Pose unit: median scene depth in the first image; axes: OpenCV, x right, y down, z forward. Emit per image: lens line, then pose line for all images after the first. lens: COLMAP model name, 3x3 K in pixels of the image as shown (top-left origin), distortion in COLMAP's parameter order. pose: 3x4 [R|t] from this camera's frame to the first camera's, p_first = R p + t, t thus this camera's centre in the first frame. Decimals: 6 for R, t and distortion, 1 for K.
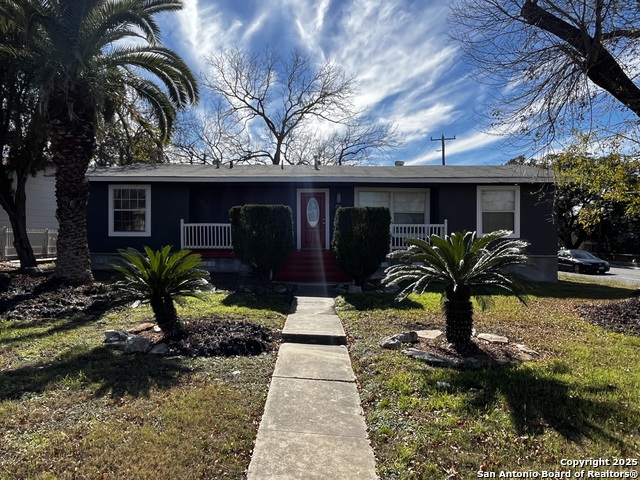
lens RADIAL K [[440.0, 0, 320.0], [0, 440.0, 240.0], [0, 0, 1]] dist [0.007058, 0.001530]
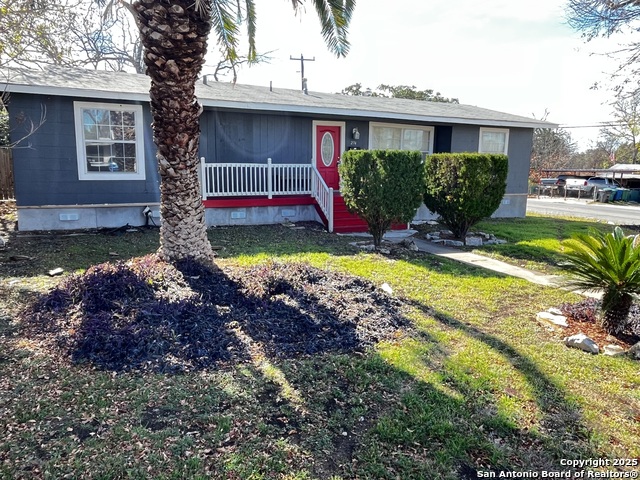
lens RADIAL K [[460.3, 0, 320.0], [0, 460.3, 240.0], [0, 0, 1]] dist [0.001867, 0.000912]
pose [[0.896107, -0.062907, 0.439358, -0.457119], [-0.011537, 0.986269, 0.164743, -0.037454], [-0.443689, -0.152696, 0.883076, 0.187720]]
